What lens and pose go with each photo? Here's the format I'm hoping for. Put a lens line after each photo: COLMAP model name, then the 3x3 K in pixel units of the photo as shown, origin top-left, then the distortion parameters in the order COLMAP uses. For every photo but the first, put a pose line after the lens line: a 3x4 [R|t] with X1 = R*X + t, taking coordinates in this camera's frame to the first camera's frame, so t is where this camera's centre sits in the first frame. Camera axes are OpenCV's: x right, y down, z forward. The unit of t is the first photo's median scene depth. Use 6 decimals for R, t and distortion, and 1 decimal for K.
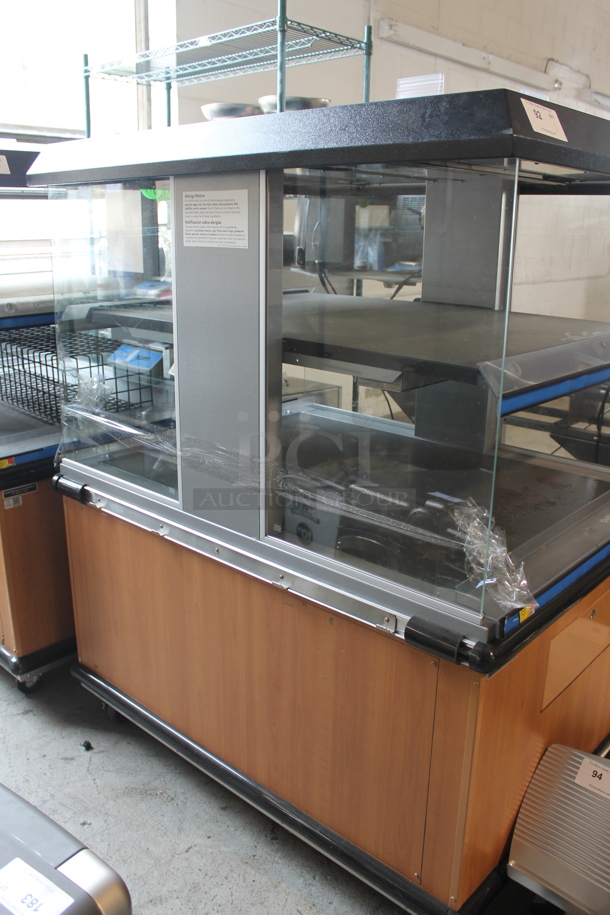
lens RADIAL K [[781.5, 0, 304.7], [0, 781.5, 461.5], [0, 0, 1]] dist [-0.085594, -0.007908]
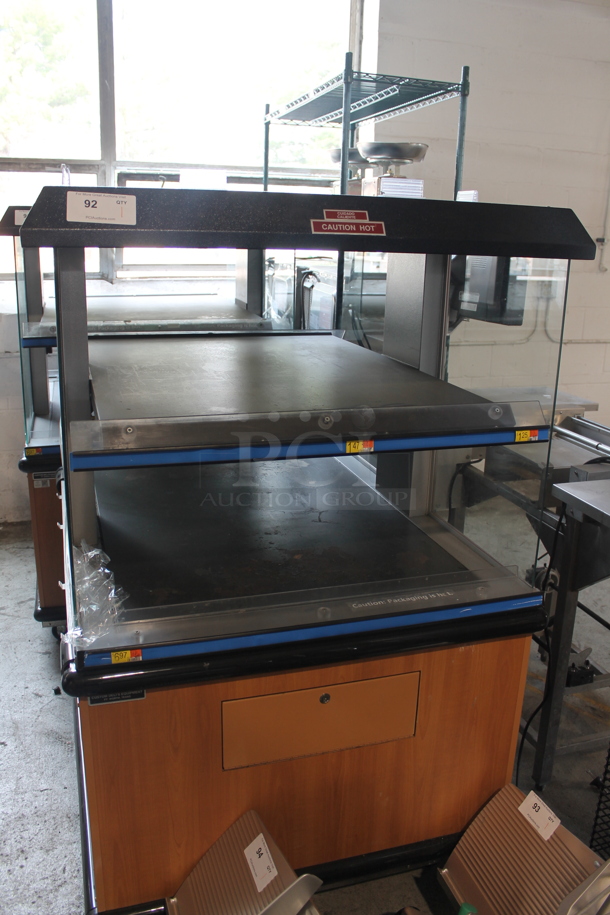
lens RADIAL K [[781.5, 0, 304.4], [0, 781.5, 454.9], [0, 0, 1]] dist [-0.085594, -0.007908]
pose [[0.864699, 0.150581, -0.479188, 0.446661], [-0.160922, 0.986770, 0.019699, -0.065712], [0.475815, 0.060078, 0.877491, 0.069862]]
